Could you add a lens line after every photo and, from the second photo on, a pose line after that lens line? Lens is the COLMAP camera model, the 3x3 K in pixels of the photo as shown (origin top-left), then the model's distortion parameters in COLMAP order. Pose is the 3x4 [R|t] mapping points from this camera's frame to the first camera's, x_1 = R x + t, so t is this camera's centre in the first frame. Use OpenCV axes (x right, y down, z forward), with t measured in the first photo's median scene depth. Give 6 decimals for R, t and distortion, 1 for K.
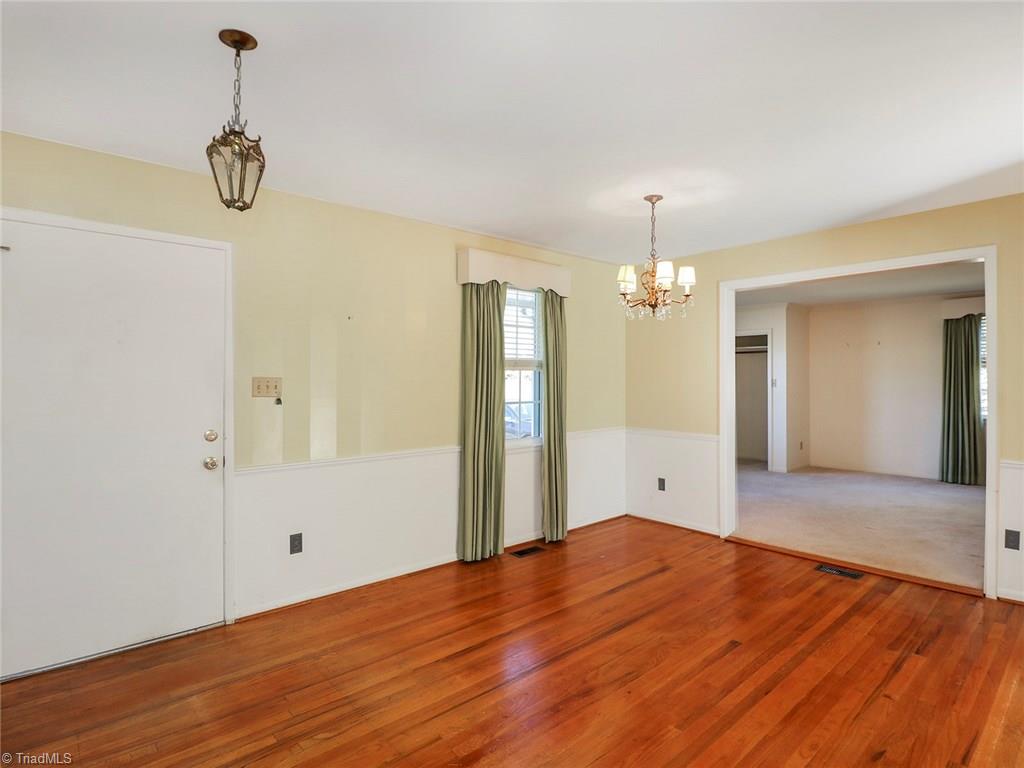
lens RADIAL K [[544.0, 0, 550.5], [0, 544.0, 379.3], [0, 0, 1]] dist [0.002280, -0.018402]
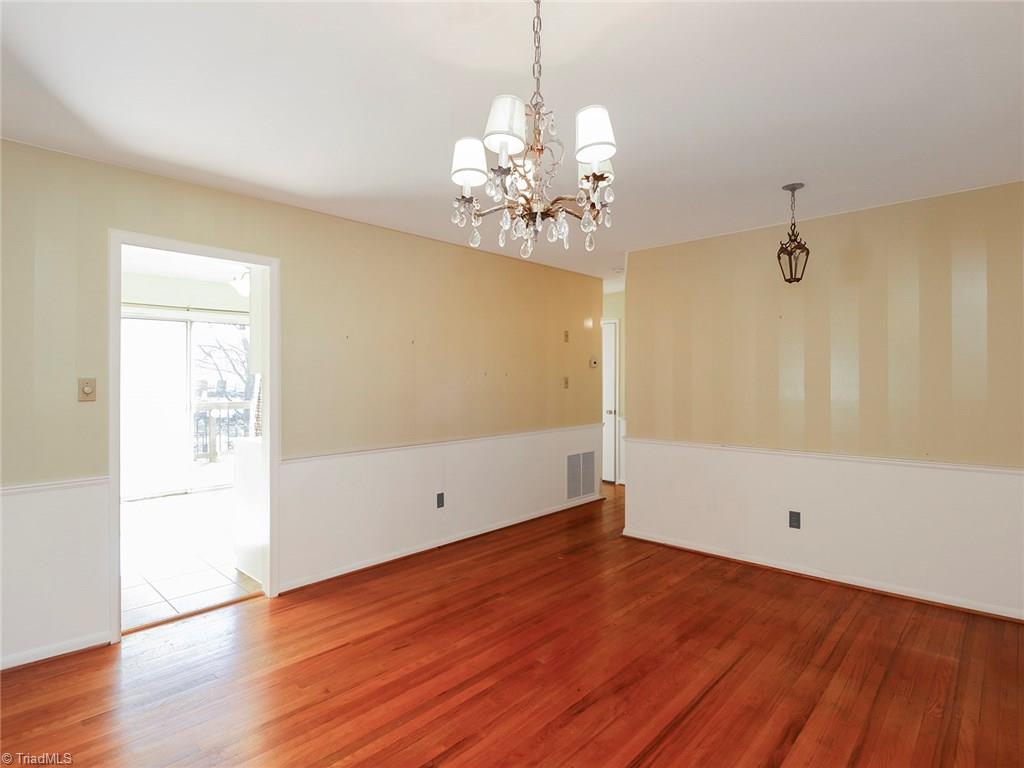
lens RADIAL K [[535.0, 0, 526.9], [0, 535.0, 376.8], [0, 0, 1]] dist [0.002344, -0.016783]
pose [[-0.997559, -0.002253, -0.069793, 0.258062], [-0.002426, 0.999994, 0.002400, -0.007595], [0.069788, 0.002563, -0.997559, 1.637404]]
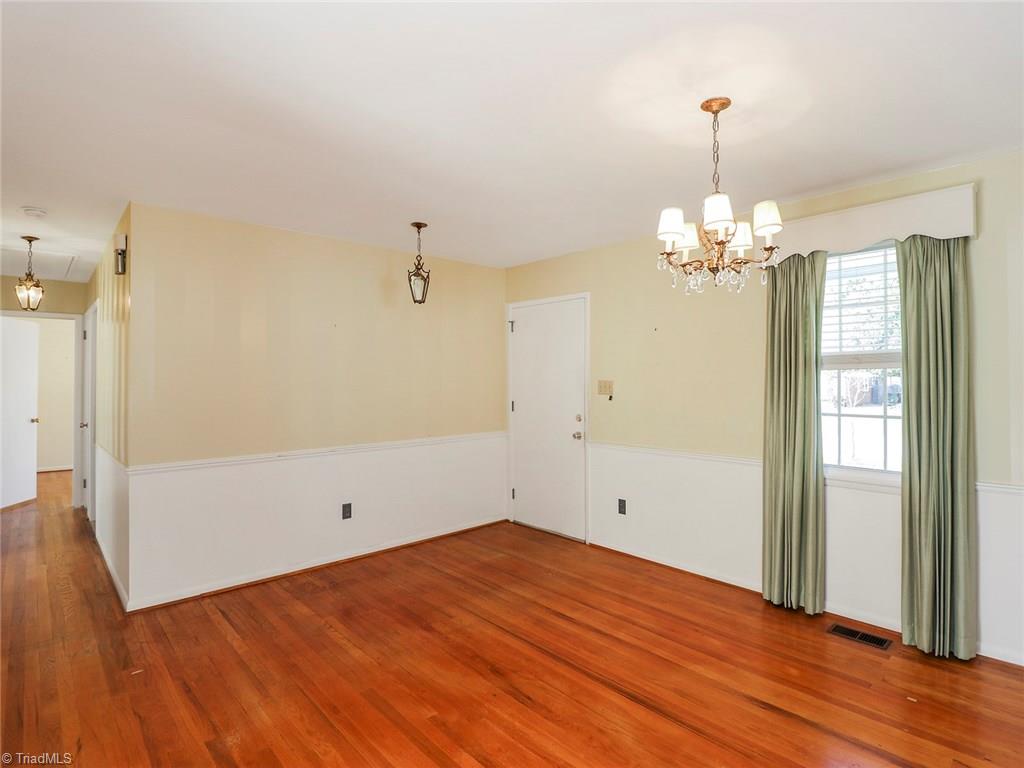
lens RADIAL K [[535.0, 0, 526.9], [0, 535.0, 376.8], [0, 0, 1]] dist [0.002344, -0.016783]
pose [[-0.013102, -0.007395, -0.999887, 0.936693], [0.001189, 0.999972, -0.007411, -0.003537], [0.999913, -0.001286, -0.013093, 0.885576]]
